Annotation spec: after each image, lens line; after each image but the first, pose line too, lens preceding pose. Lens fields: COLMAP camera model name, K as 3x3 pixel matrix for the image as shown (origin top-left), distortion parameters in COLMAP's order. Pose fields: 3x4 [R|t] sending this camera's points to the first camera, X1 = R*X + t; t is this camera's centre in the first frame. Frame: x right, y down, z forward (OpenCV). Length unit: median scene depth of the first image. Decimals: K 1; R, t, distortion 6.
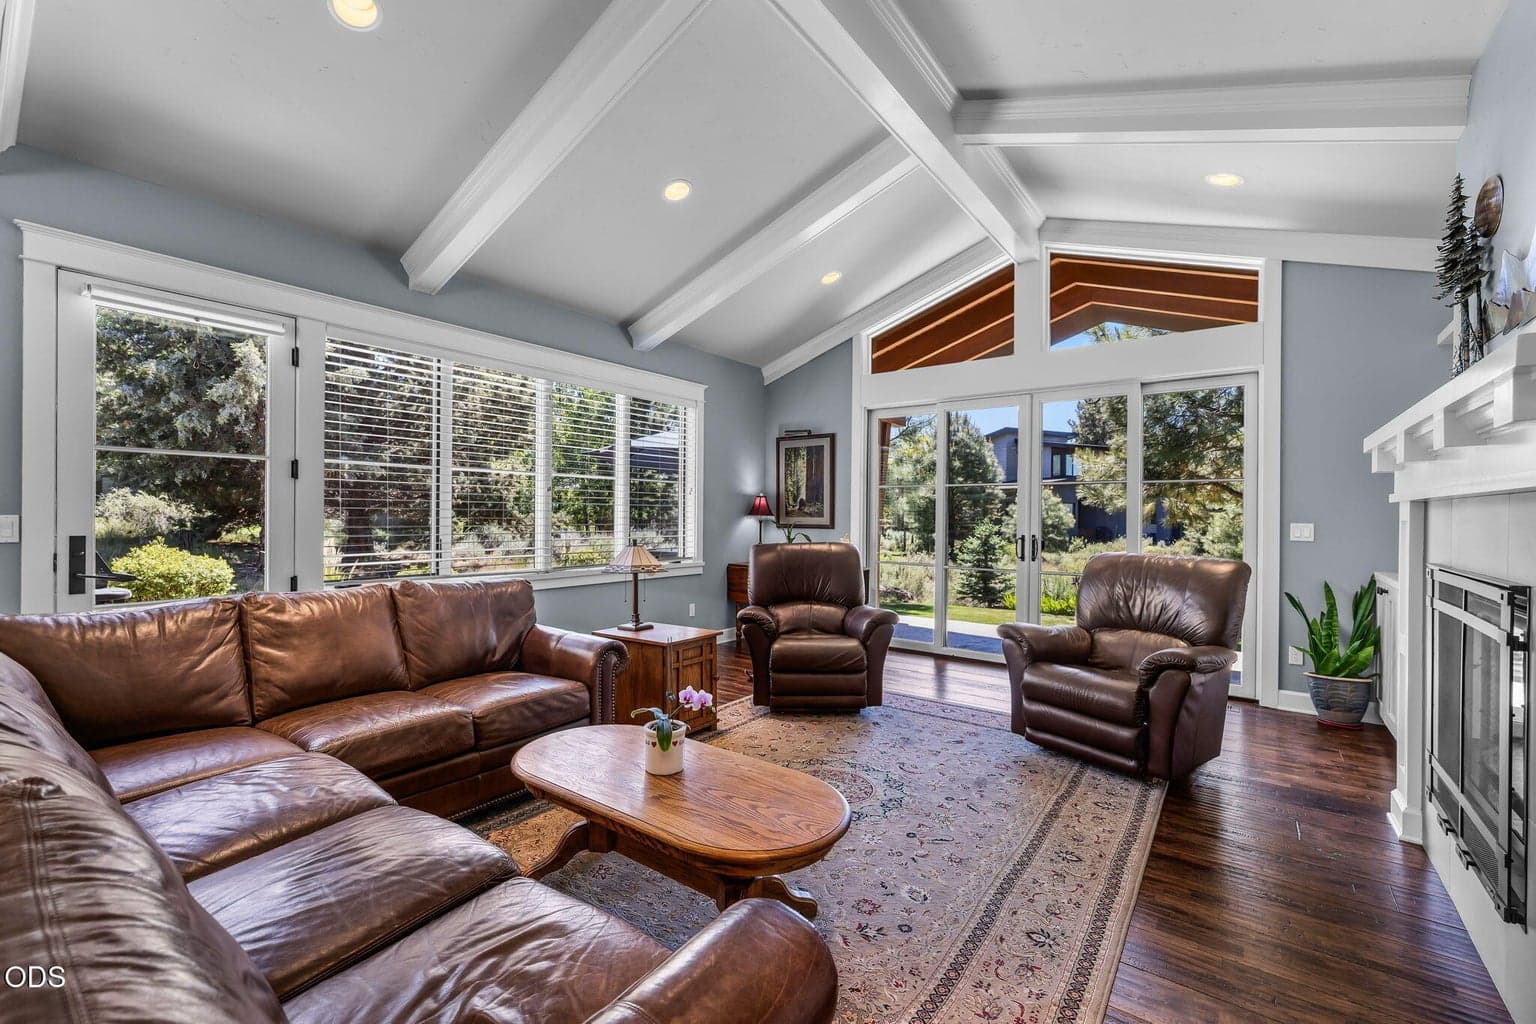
lens RADIAL K [[652.7, 0, 768.0], [0, 652.7, 512.0], [0, 0, 1]] dist [0.002600, 0.000289]
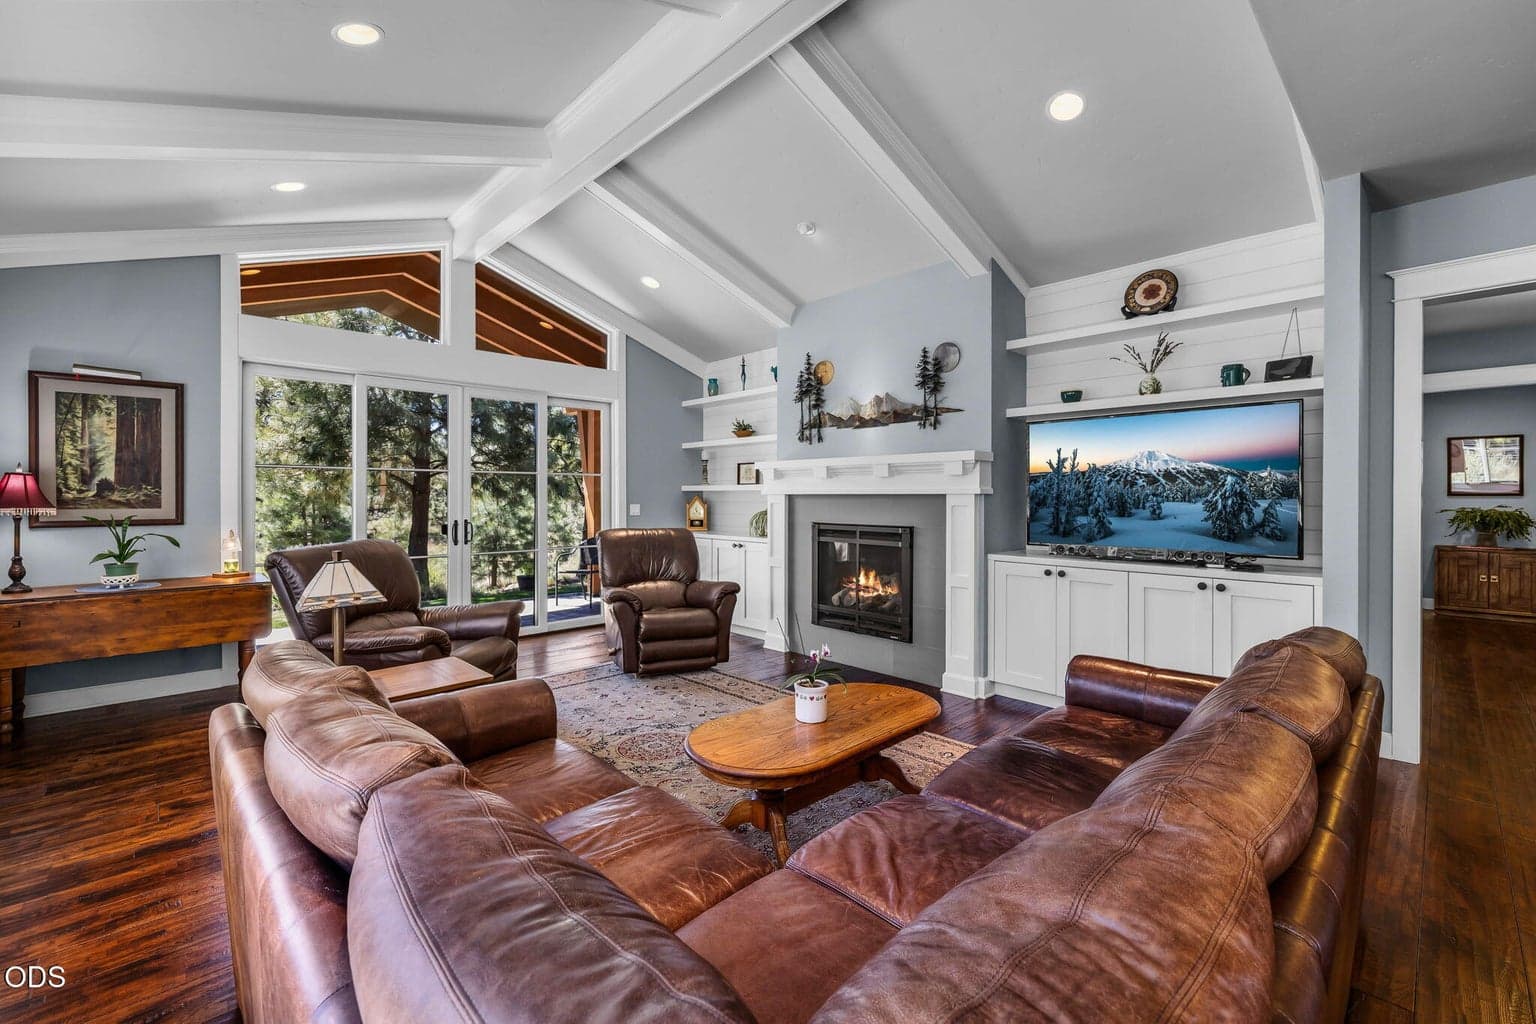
lens RADIAL K [[627.7, 0, 762.5], [0, 627.7, 498.6], [0, 0, 1]] dist [-0.000083, 0.000050]
pose [[0.178722, -0.011320, 0.983834, -0.544052], [-0.003471, 0.999920, 0.012135, -0.014236], [-0.983893, -0.005584, 0.178669, 0.361769]]
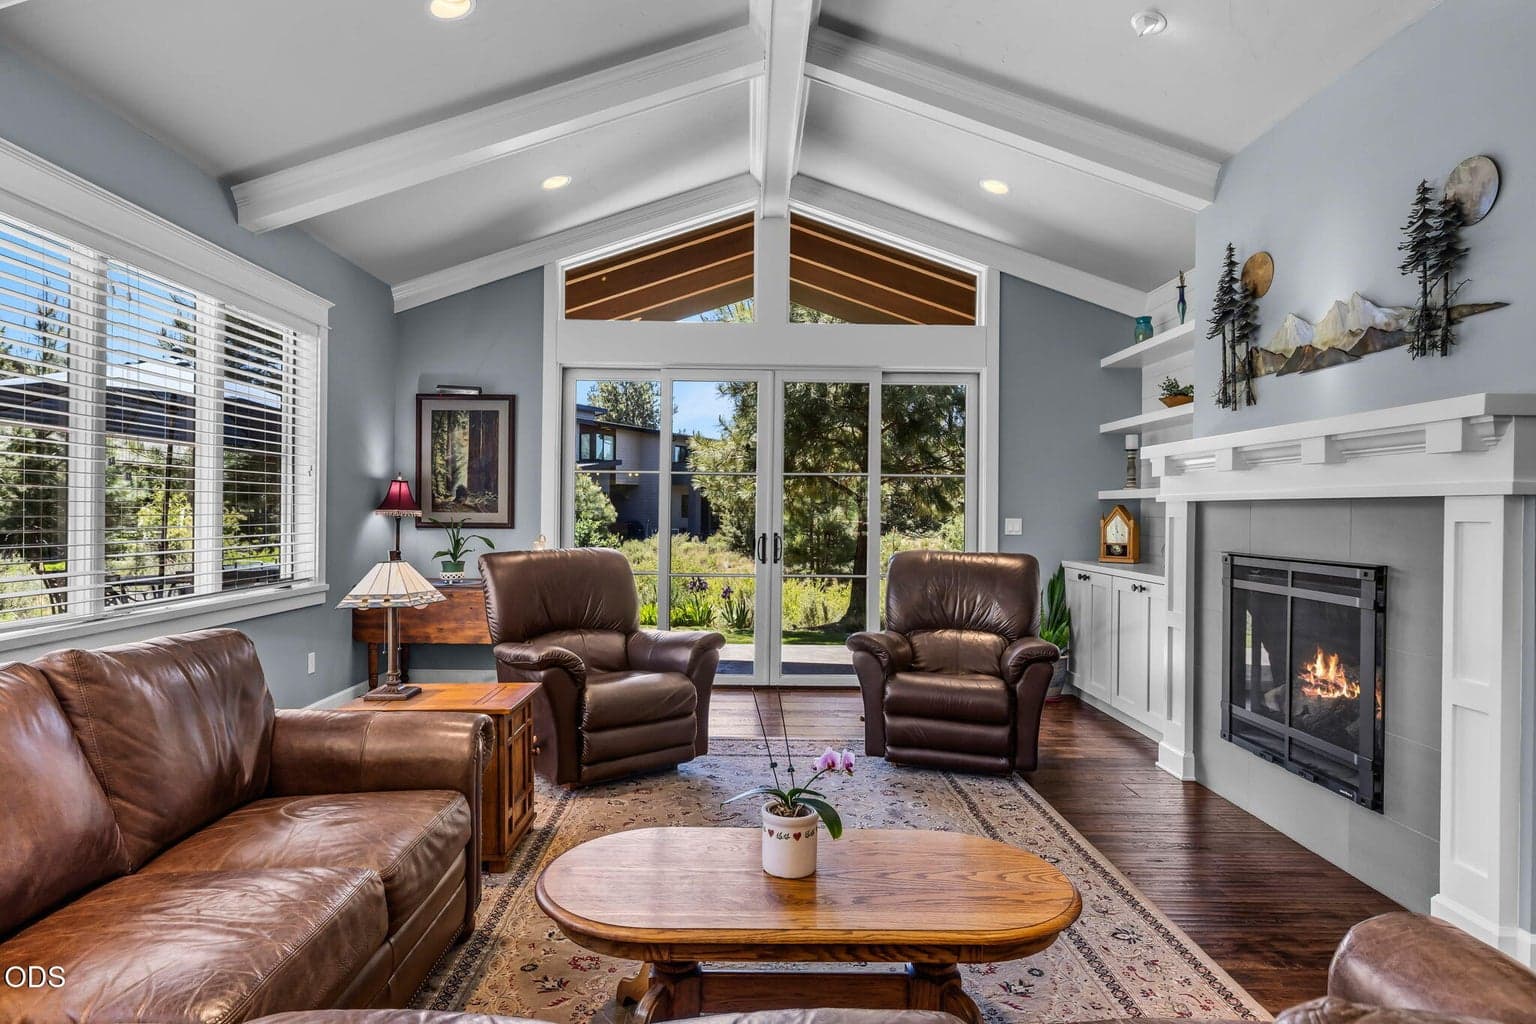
lens RADIAL K [[848.8, 0, 768.0], [0, 848.8, 512.0], [0, 0, 1]] dist [-0.001390, -0.000410]
pose [[0.792485, 0.000226, 0.609891, -0.307401], [-0.007059, 0.999936, 0.008801, -0.003237], [-0.609850, -0.011280, 0.792436, 0.115870]]
